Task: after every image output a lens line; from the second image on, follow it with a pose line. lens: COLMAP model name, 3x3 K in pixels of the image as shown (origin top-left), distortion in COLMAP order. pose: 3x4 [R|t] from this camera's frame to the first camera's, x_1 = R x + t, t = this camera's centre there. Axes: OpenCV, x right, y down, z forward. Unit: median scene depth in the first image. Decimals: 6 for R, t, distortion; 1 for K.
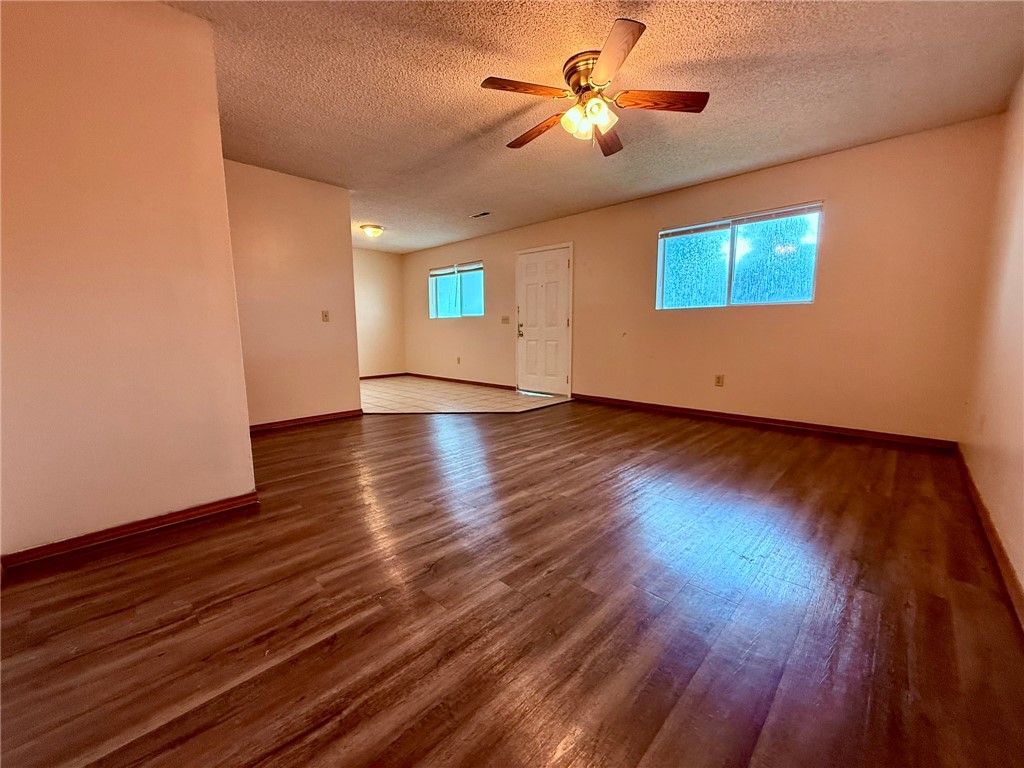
lens RADIAL K [[410.7, 0, 507.0], [0, 410.7, 383.8], [0, 0, 1]] dist [-0.004155, 0.000597]
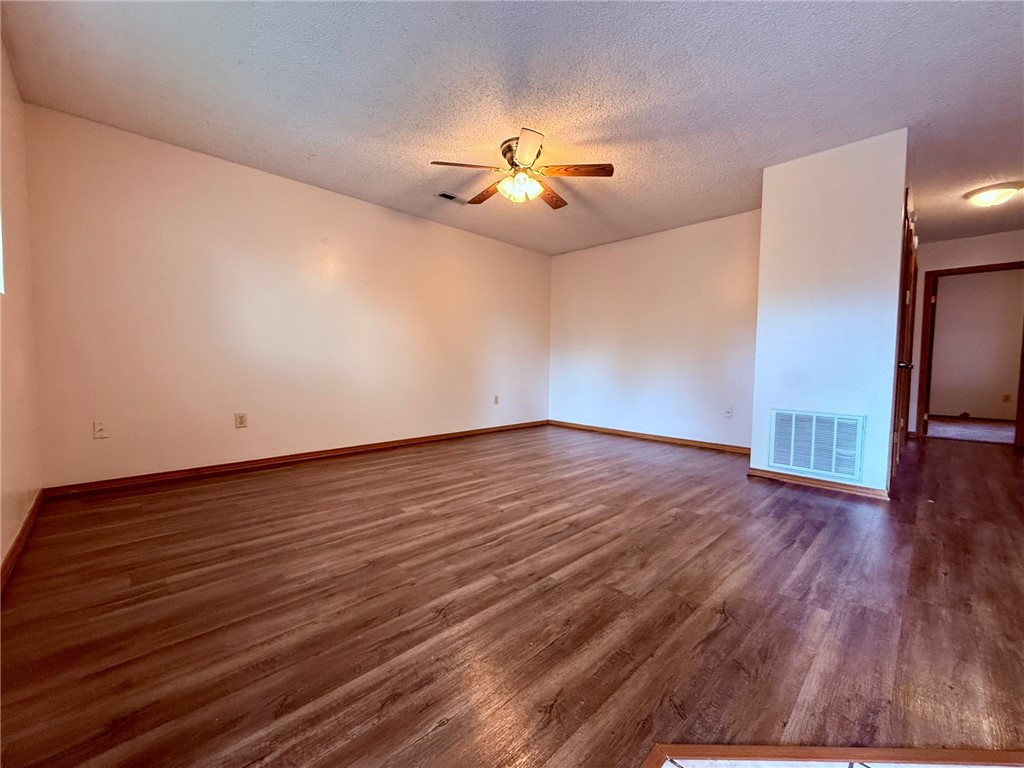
lens RADIAL K [[410.7, 0, 512.6], [0, 410.7, 380.9], [0, 0, 1]] dist [-0.004155, 0.000597]
pose [[-0.999842, -0.003845, 0.017345, 0.146136], [-0.000677, 0.983835, 0.179074, -0.211845], [-0.017753, 0.179034, -0.983683, 1.714190]]
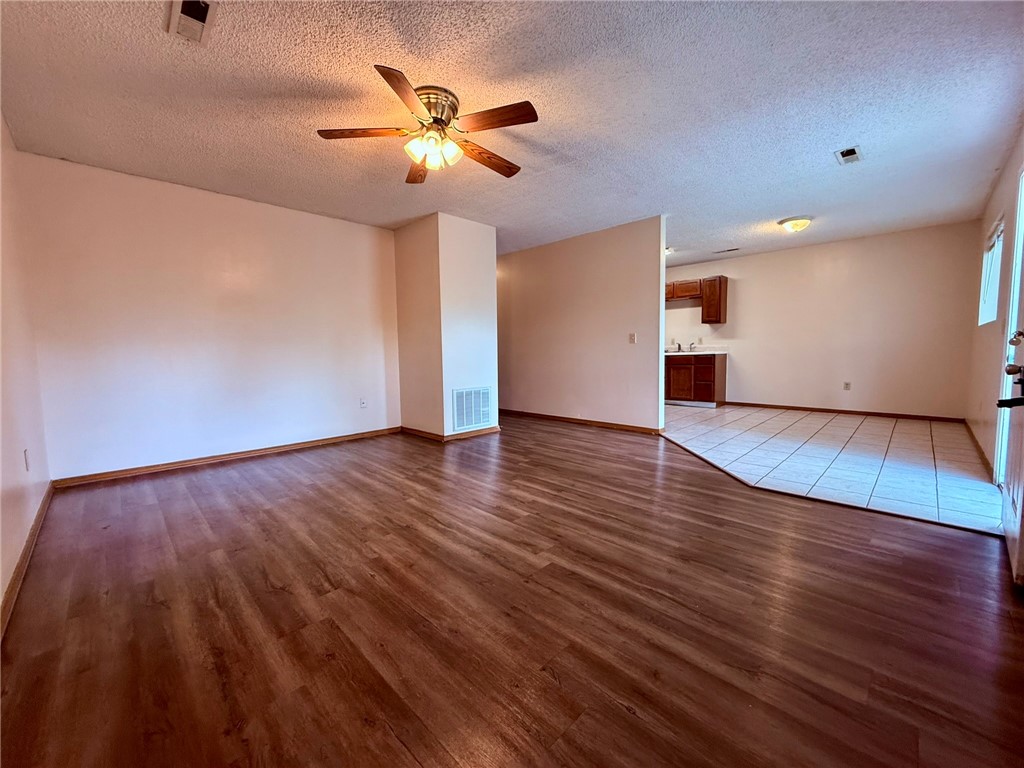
lens RADIAL K [[410.7, 0, 509.2], [0, 410.7, 382.6], [0, 0, 1]] dist [-0.004155, 0.000597]
pose [[-0.016690, 0.087083, -0.996061, 0.922273], [-0.121169, 0.988682, 0.088468, -0.137371], [0.992492, 0.122169, -0.005950, 0.923572]]
